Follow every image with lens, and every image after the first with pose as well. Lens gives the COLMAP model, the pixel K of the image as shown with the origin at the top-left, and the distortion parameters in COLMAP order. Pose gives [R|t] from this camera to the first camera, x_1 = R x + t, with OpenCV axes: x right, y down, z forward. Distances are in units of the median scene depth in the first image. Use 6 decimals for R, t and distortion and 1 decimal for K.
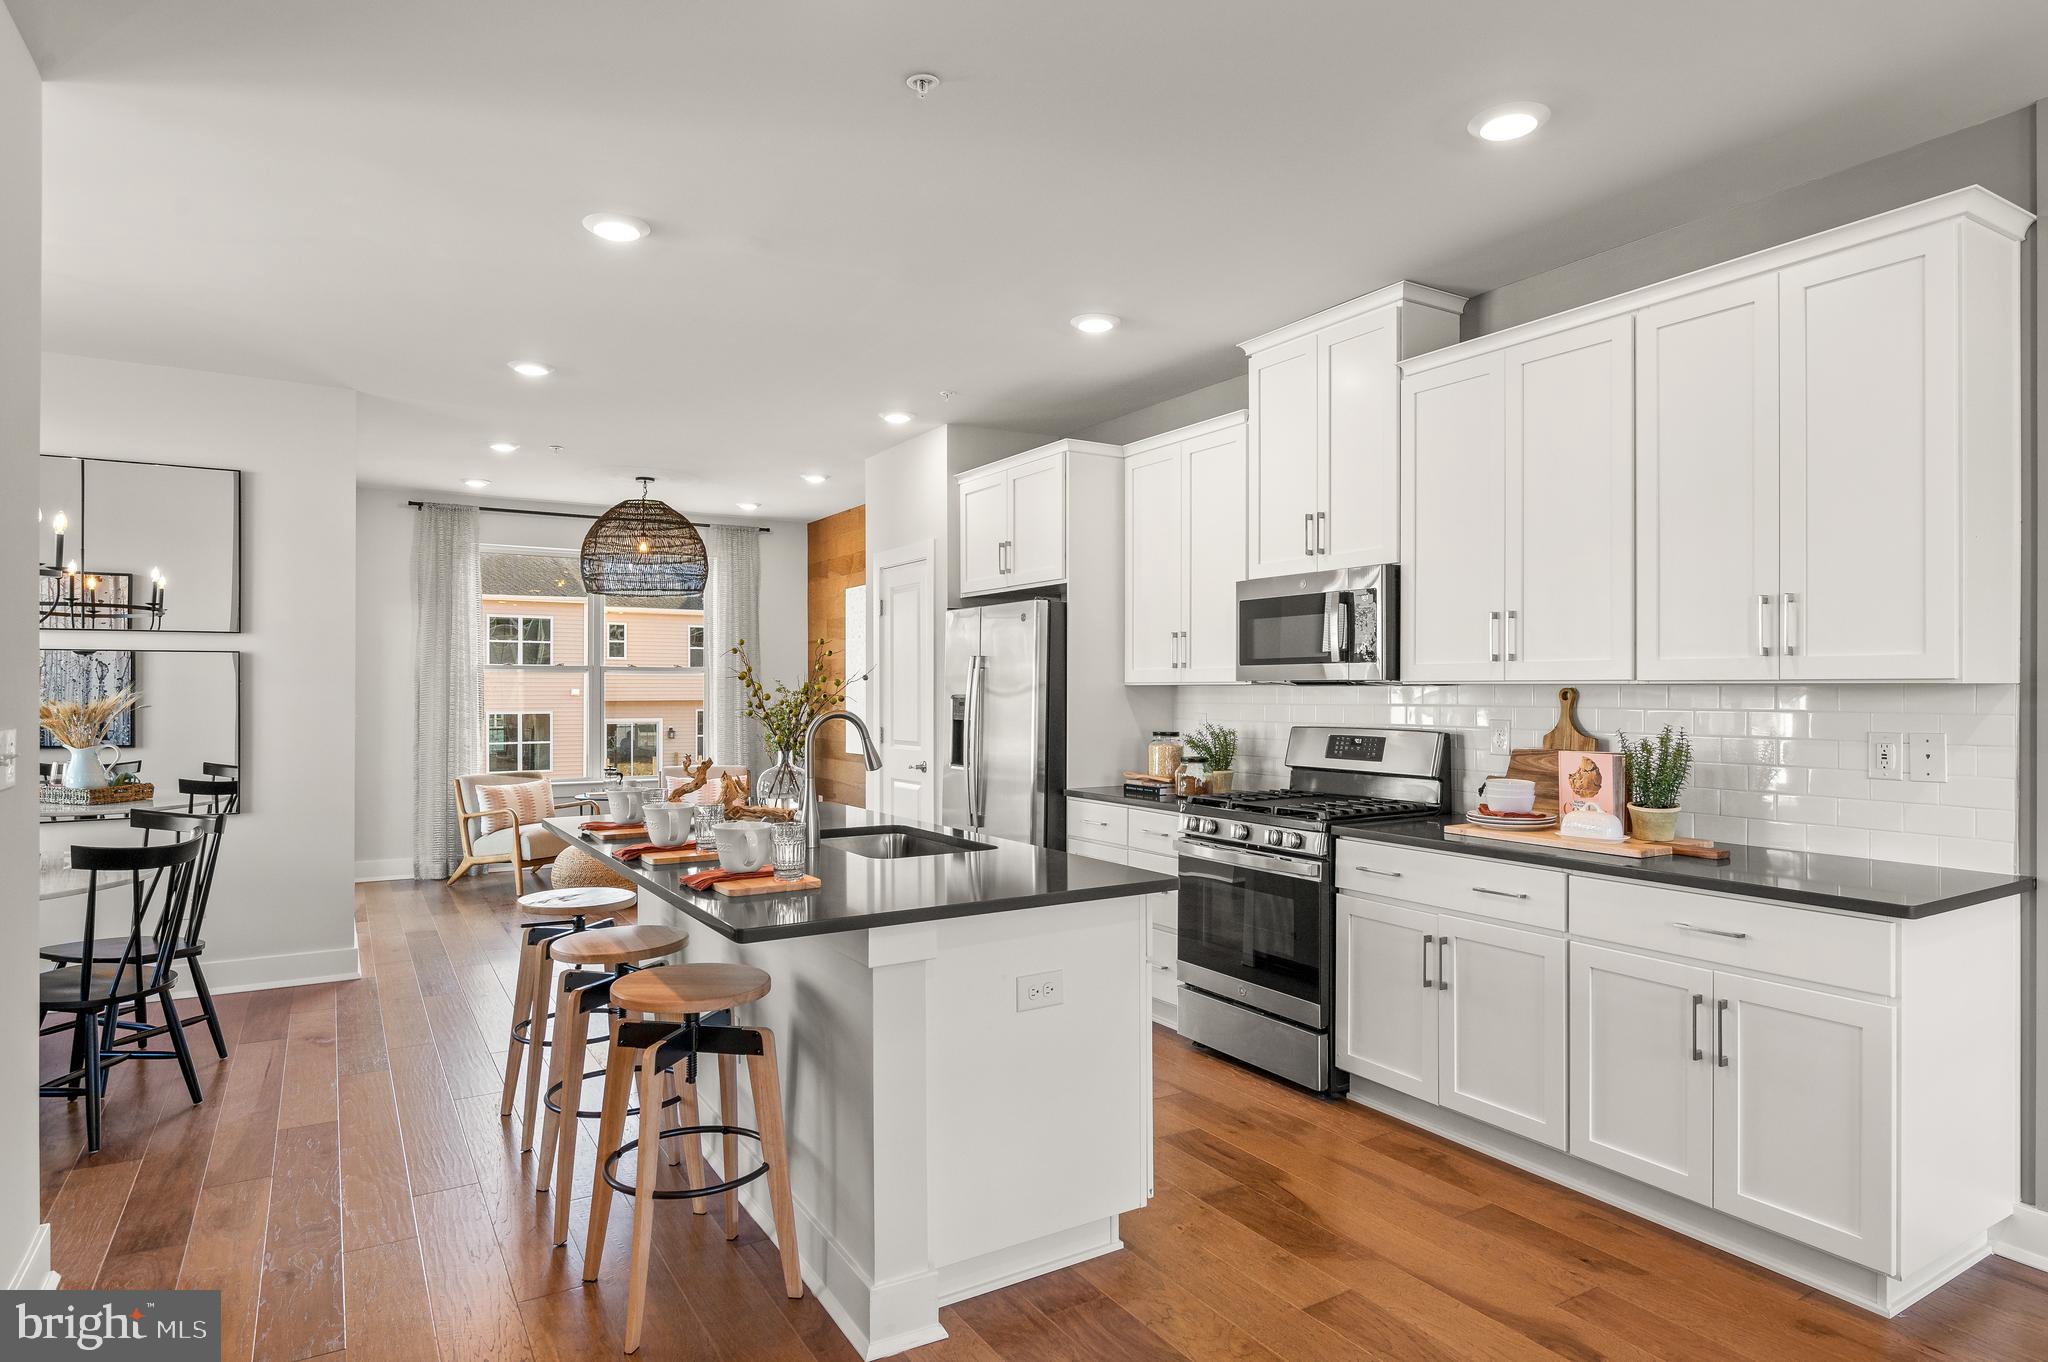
lens RADIAL K [[1167.6, 0, 1022.4], [0, 1167.6, 692.0], [0, 0, 1]] dist [-0.006920, 0.000571]
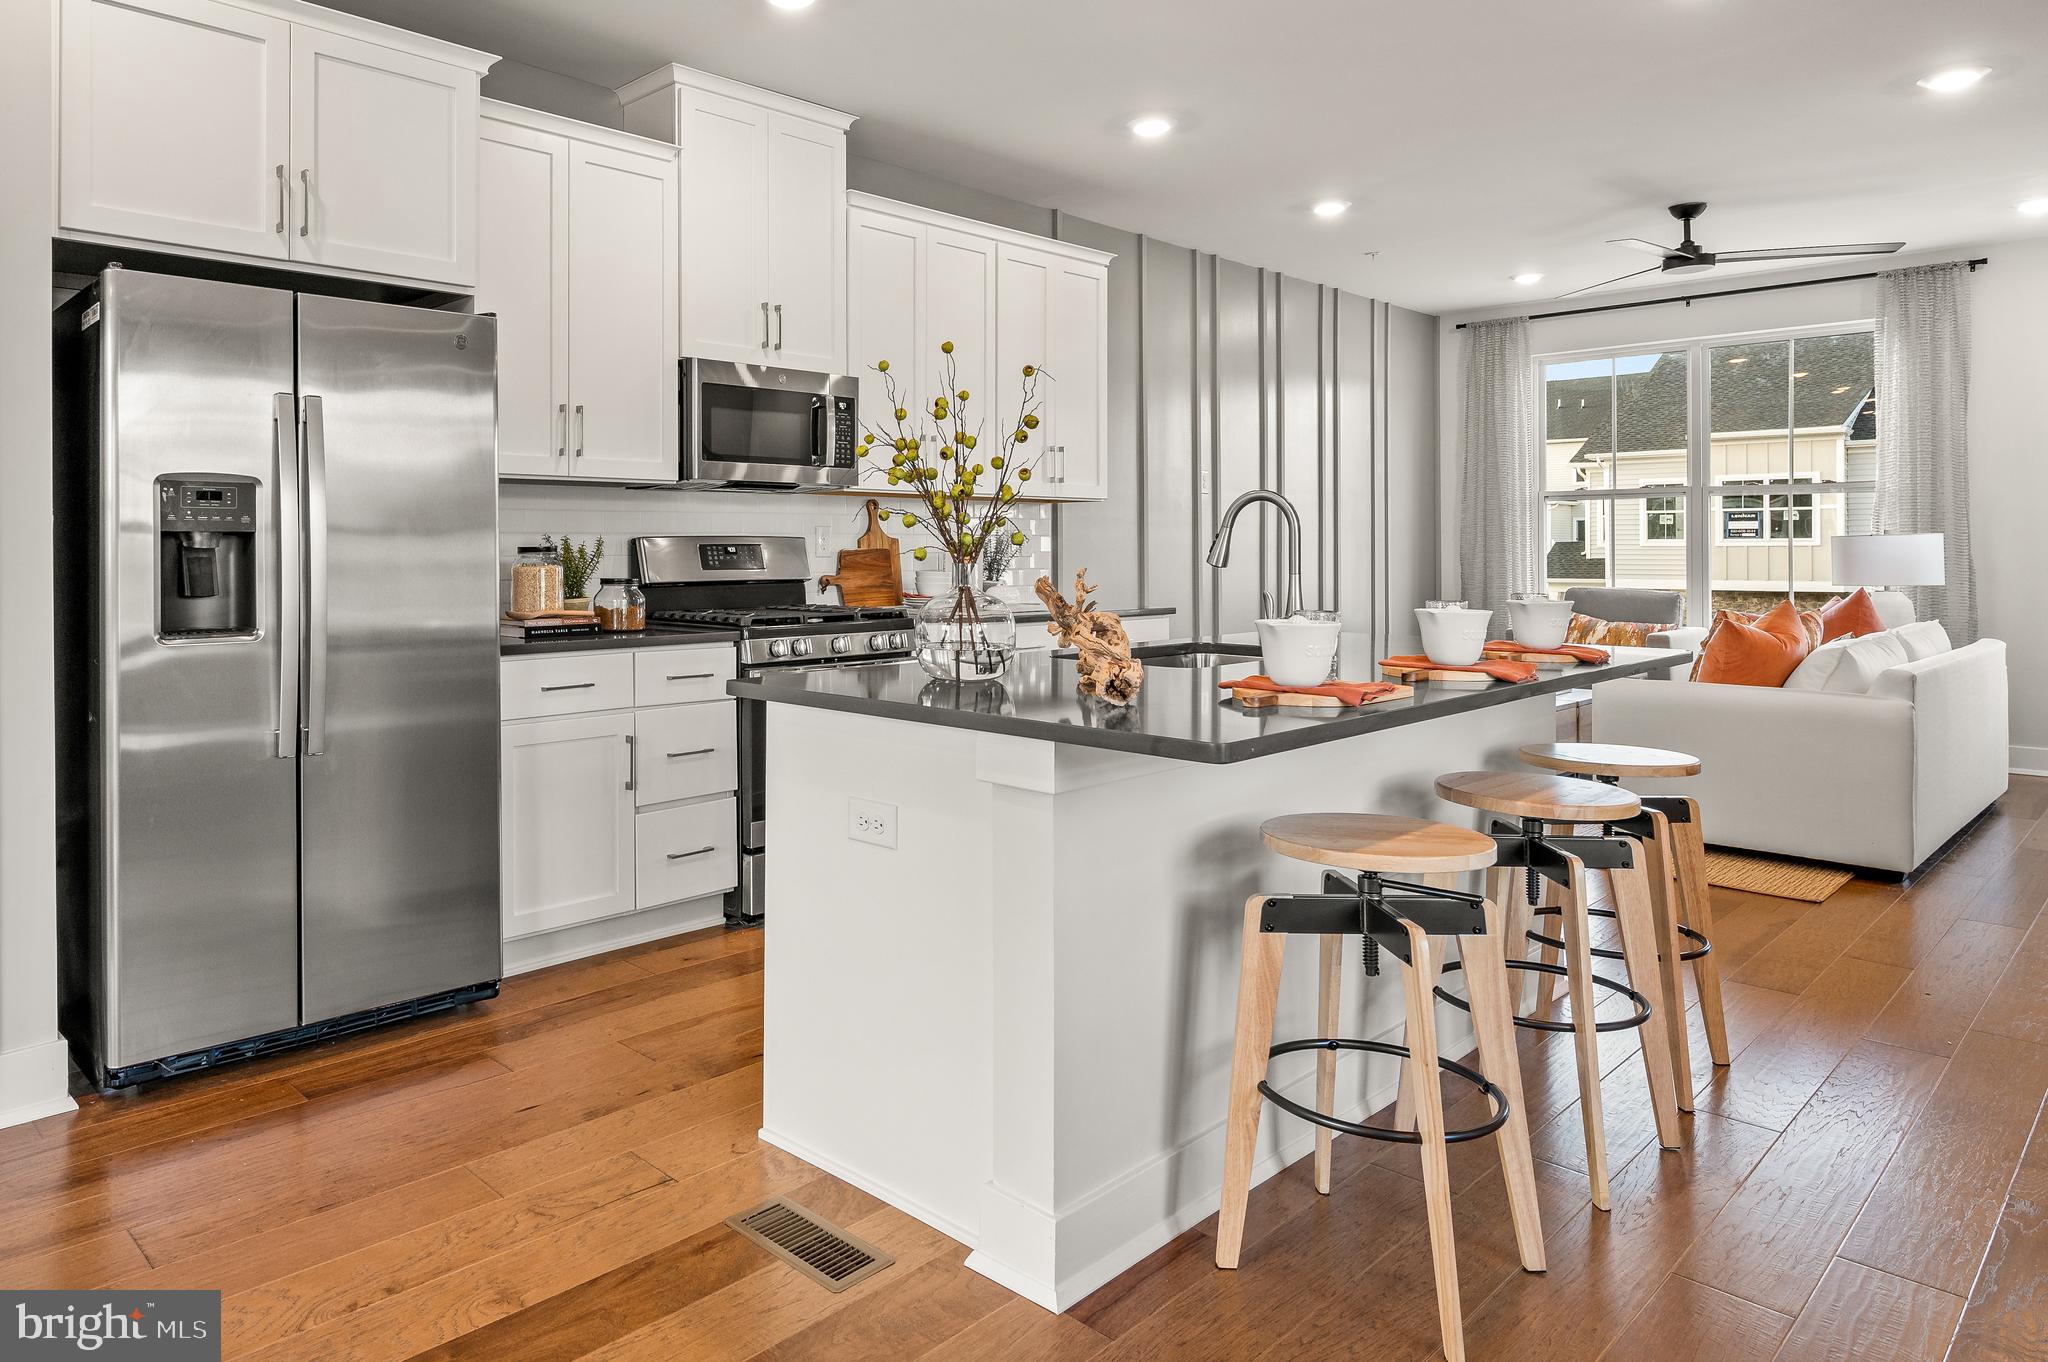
lens RADIAL K [[1288.8, 0, 766.7], [0, 1288.8, 550.0], [0, 0, 1]] dist [-0.002922, -0.001725]
pose [[-0.172901, 0.001093, 0.984939, -0.640541], [0.006528, 0.999979, 0.000036, 0.036318], [-0.984918, 0.006436, -0.172904, 0.992747]]
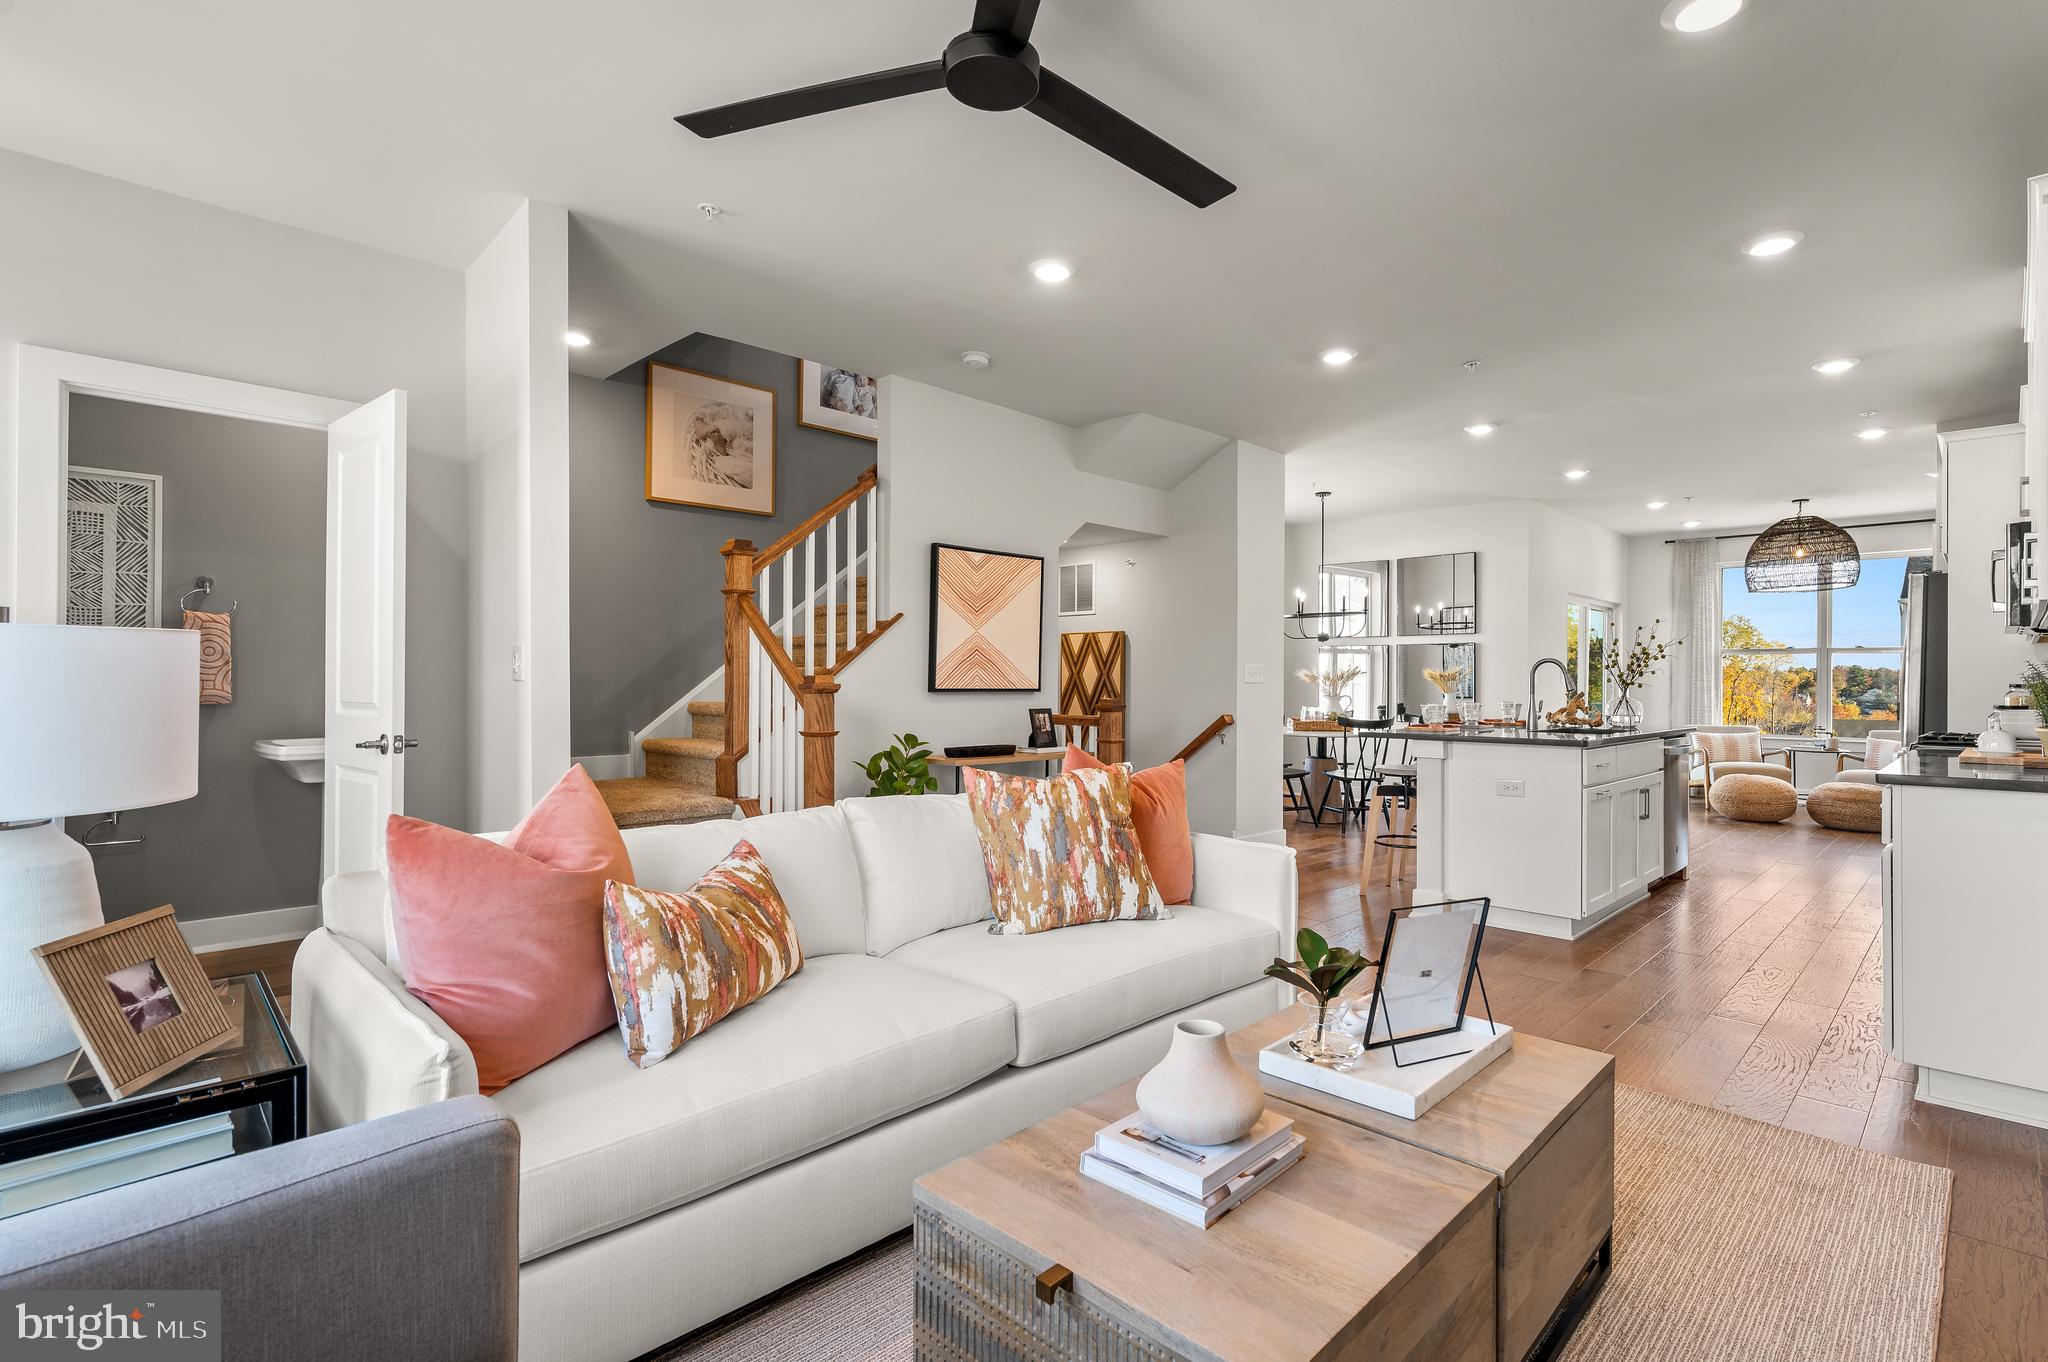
lens RADIAL K [[986.5, 0, 1086.8], [0, 986.5, 673.0], [0, 0, 1]] dist [-0.002543, -0.000311]
pose [[0.285569, -0.012671, -0.958274, 0.750953], [-0.002718, 0.999898, -0.014031, 0.040210], [0.958354, 0.006611, 0.285506, -0.110942]]
